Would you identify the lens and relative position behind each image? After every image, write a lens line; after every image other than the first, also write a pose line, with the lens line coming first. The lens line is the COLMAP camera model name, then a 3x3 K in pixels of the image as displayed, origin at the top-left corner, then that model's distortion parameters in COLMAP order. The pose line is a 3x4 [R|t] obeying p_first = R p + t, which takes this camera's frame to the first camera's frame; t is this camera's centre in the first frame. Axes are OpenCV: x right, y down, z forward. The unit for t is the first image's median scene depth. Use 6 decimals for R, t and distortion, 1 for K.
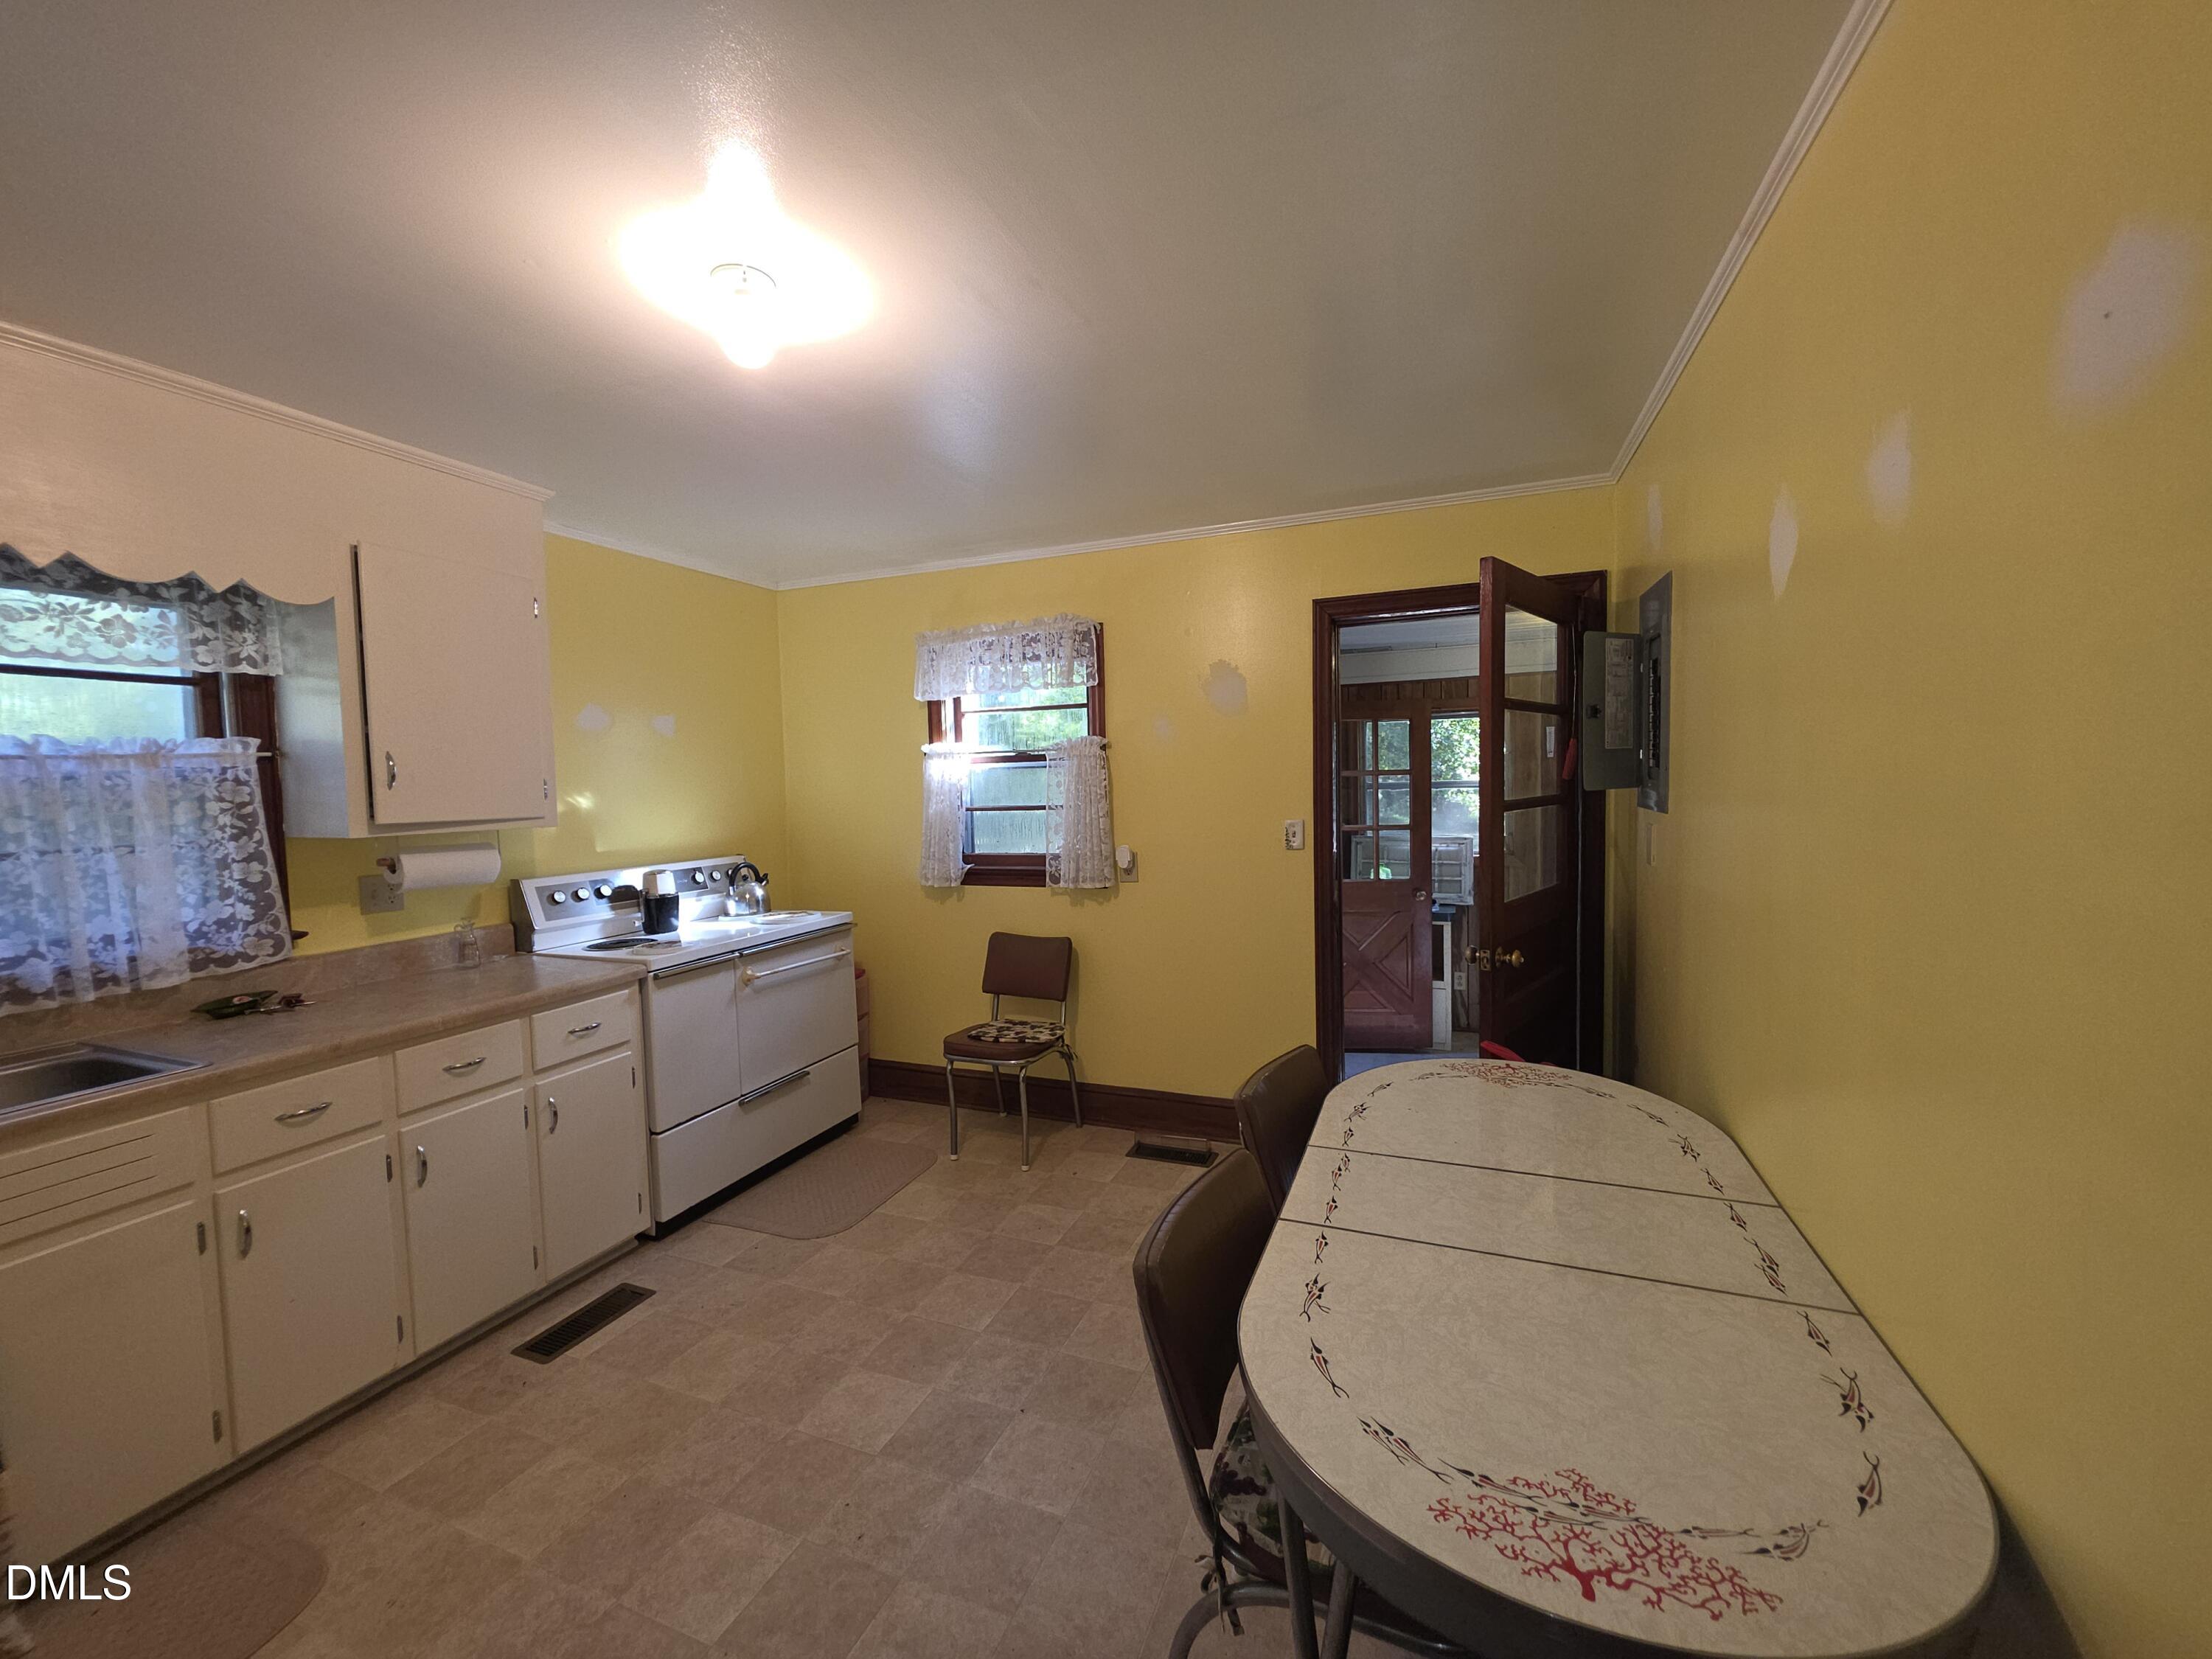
lens RADIAL K [[890.2, 0, 1107.1], [0, 890.2, 823.6], [0, 0, 1]] dist [-0.003215, -0.000130]
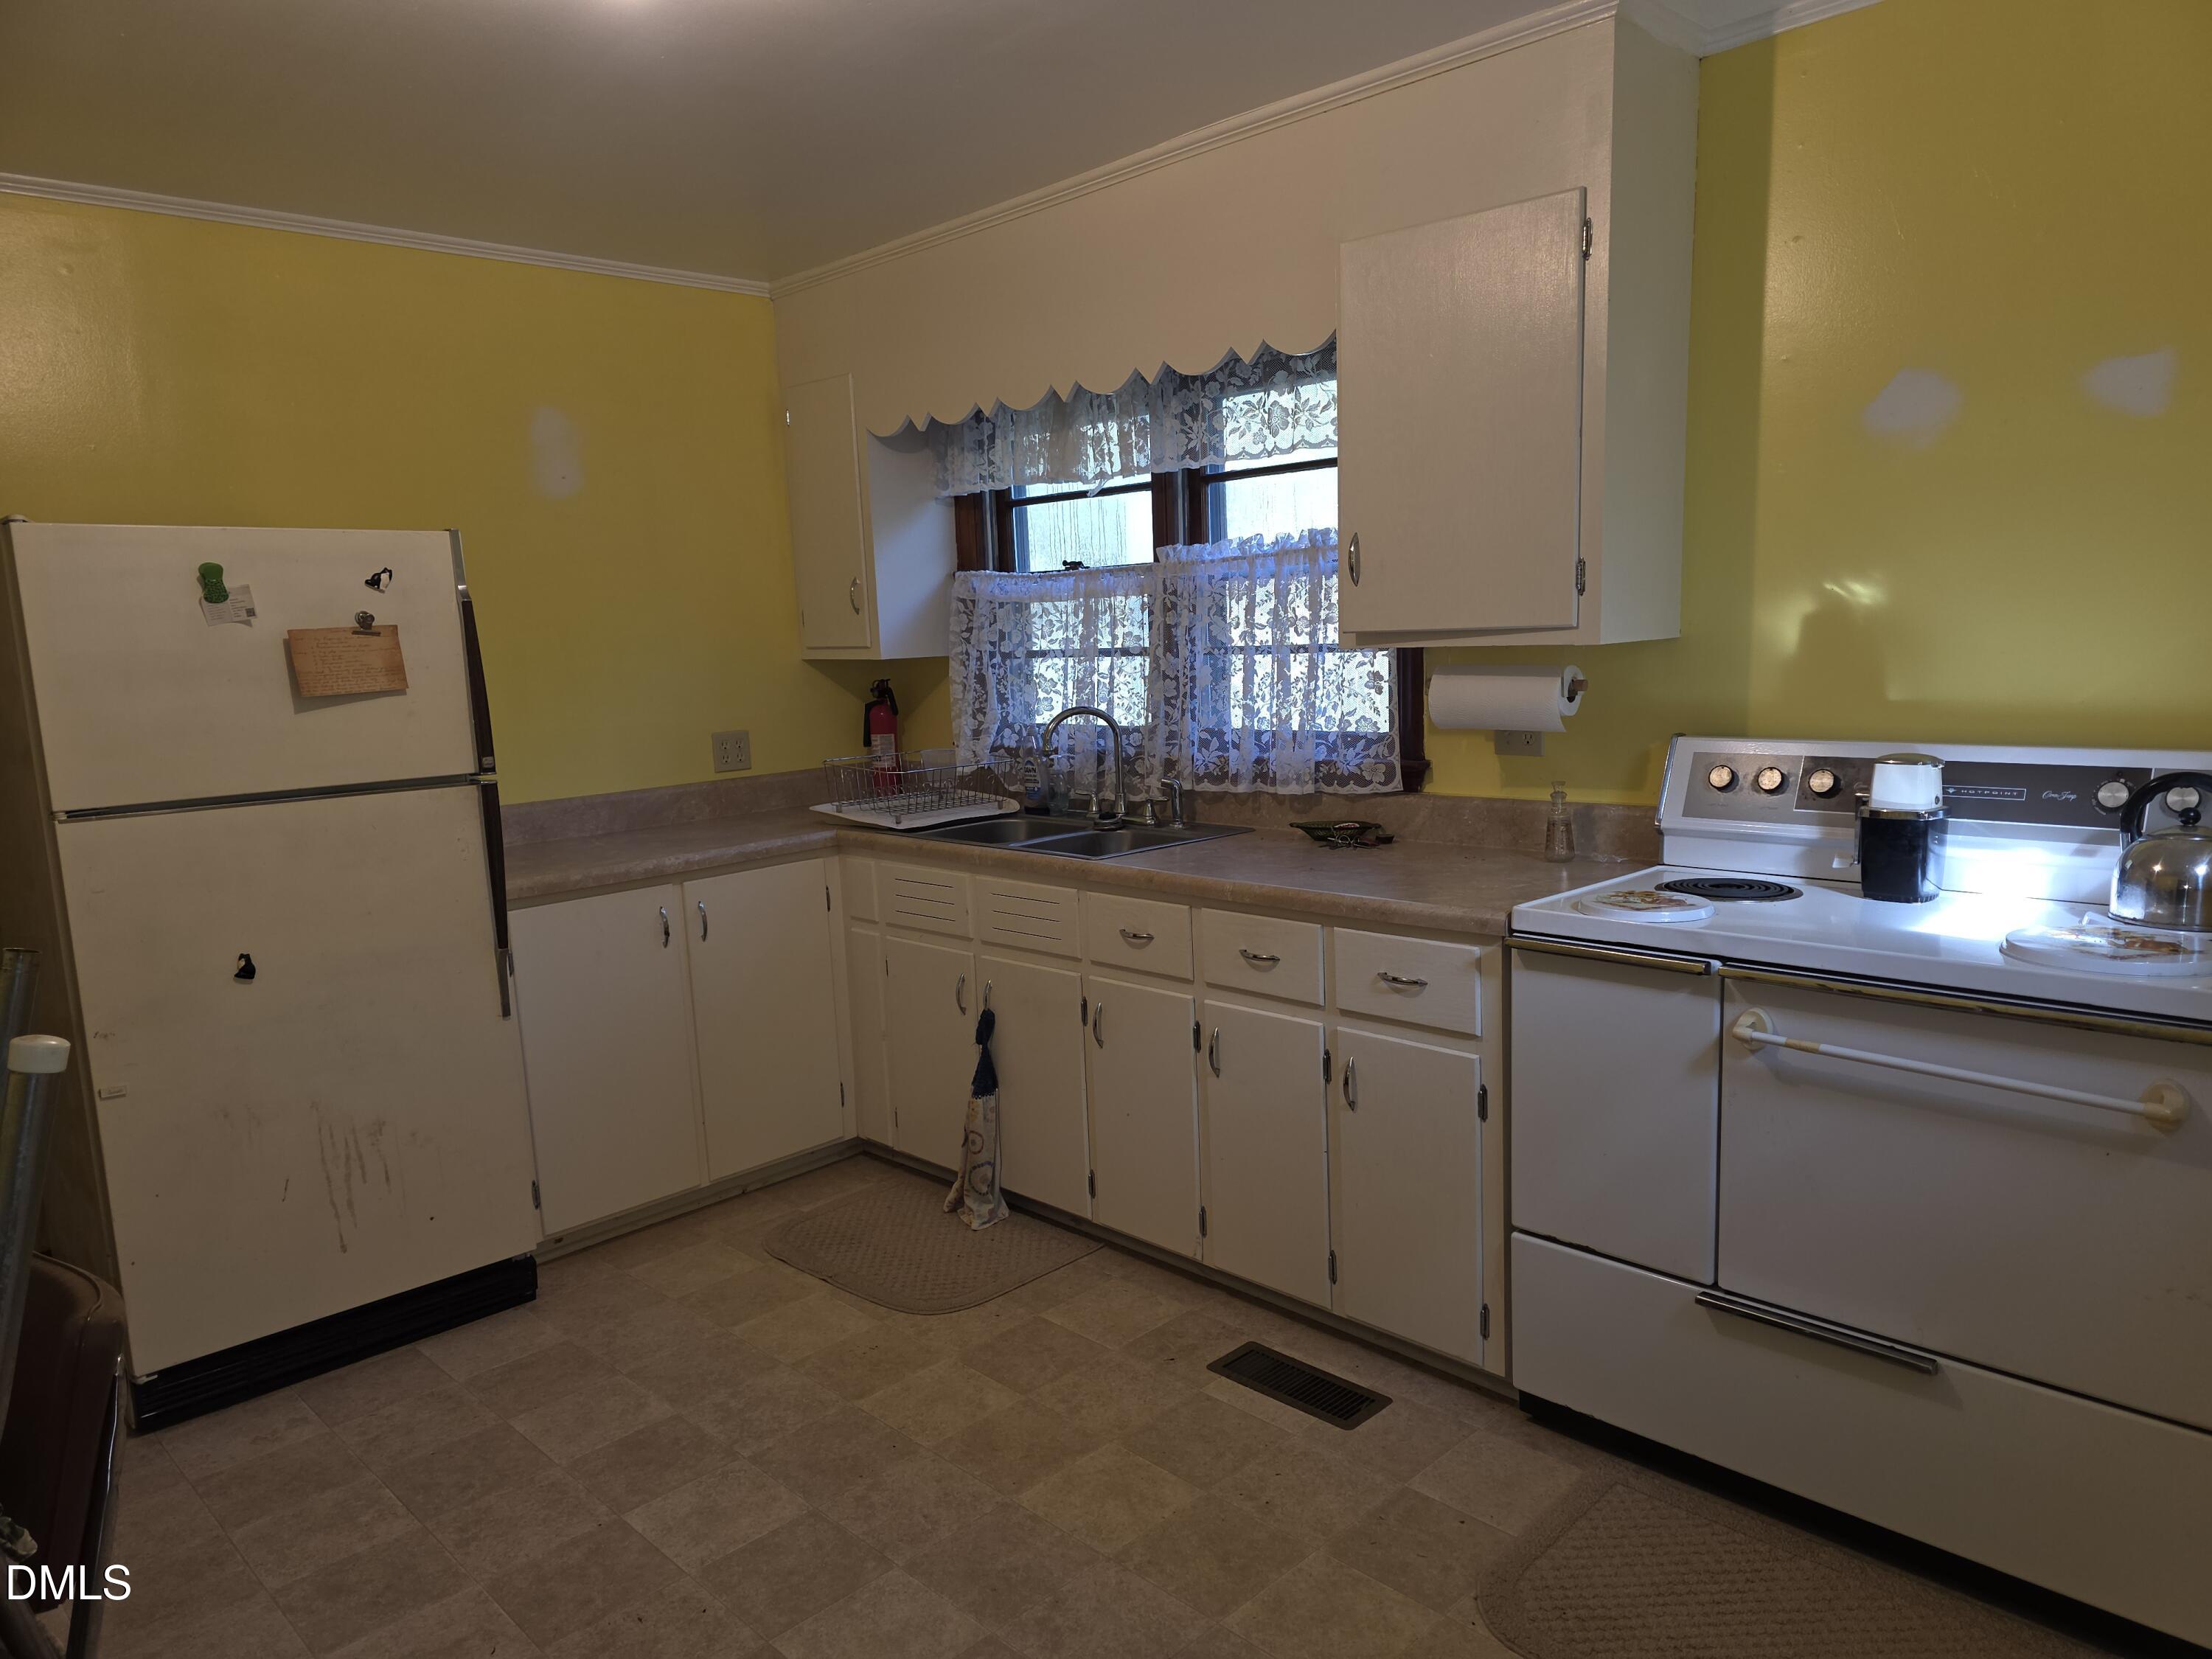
lens RADIAL K [[1456.4, 0, 1110.0], [0, 1456.4, 849.0], [0, 0, 1]] dist [0.025259, -0.001592]
pose [[-0.392092, 0.175015, -0.903124, 0.403228], [-0.001280, 0.981631, 0.190785, -0.051790], [0.919925, 0.075962, -0.384666, 1.259954]]
